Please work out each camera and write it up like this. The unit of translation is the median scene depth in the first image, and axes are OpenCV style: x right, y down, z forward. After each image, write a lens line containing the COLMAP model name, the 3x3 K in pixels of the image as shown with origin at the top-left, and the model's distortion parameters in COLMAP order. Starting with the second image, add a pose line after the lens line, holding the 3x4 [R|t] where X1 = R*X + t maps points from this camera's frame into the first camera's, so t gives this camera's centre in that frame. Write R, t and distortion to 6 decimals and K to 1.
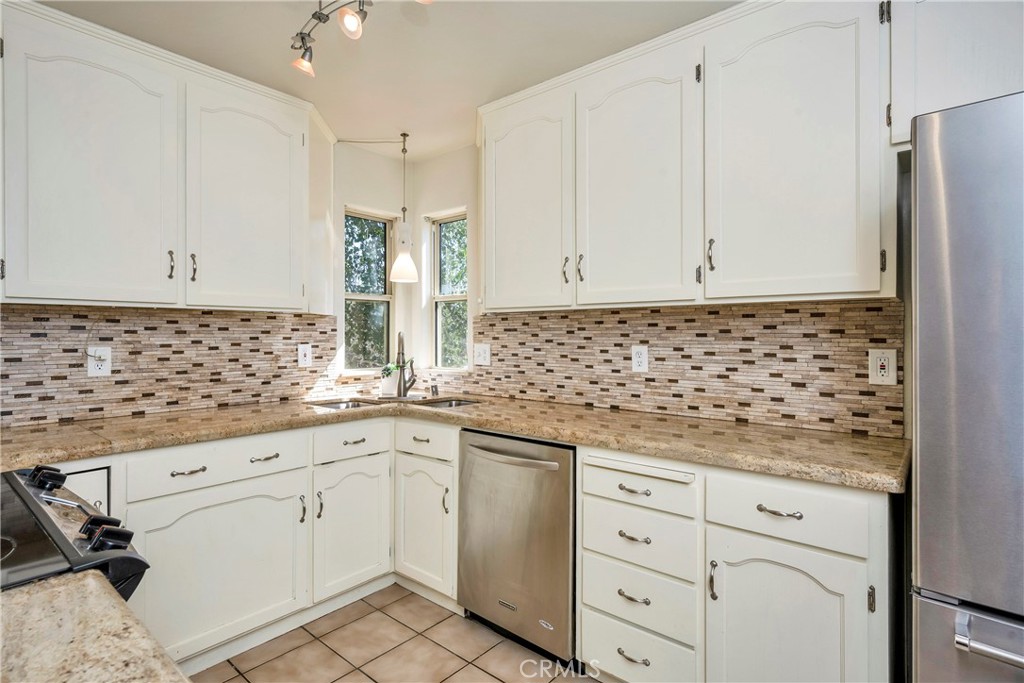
lens RADIAL K [[513.8, 0, 515.4], [0, 513.8, 329.3], [0, 0, 1]] dist [0.002411, 0.000427]
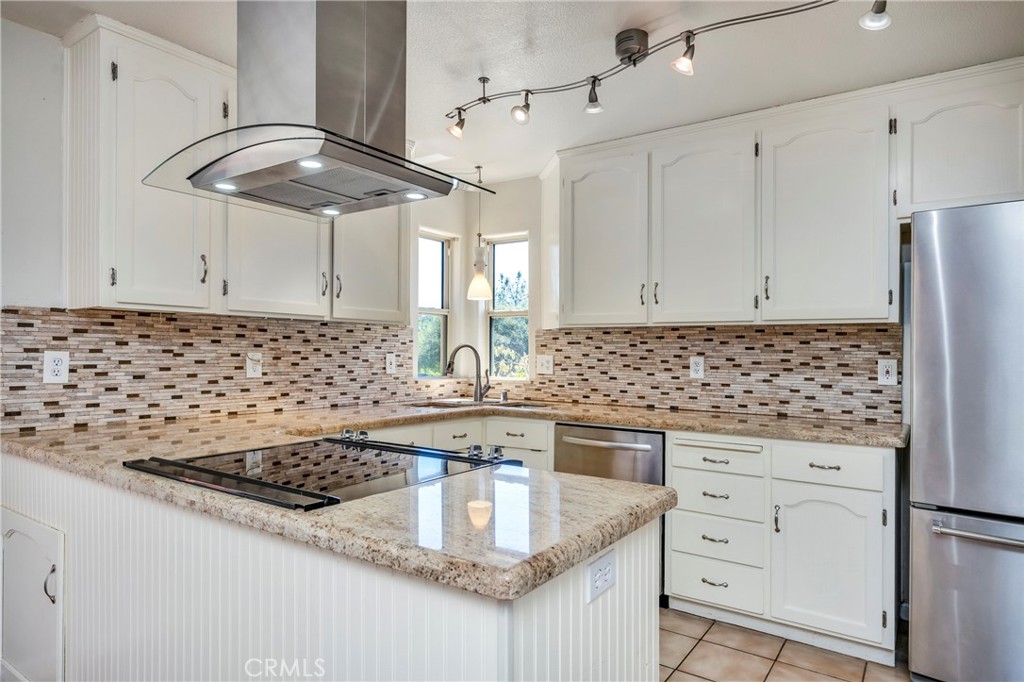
lens RADIAL K [[599.8, 0, 512.0], [0, 599.8, 341.0], [0, 0, 1]] dist [0.001895, 0.000101]
pose [[0.995998, 0.013245, 0.088389, -0.337710], [-0.012613, 0.999891, -0.007699, 0.011219], [-0.088481, 0.006553, 0.996056, -0.402065]]
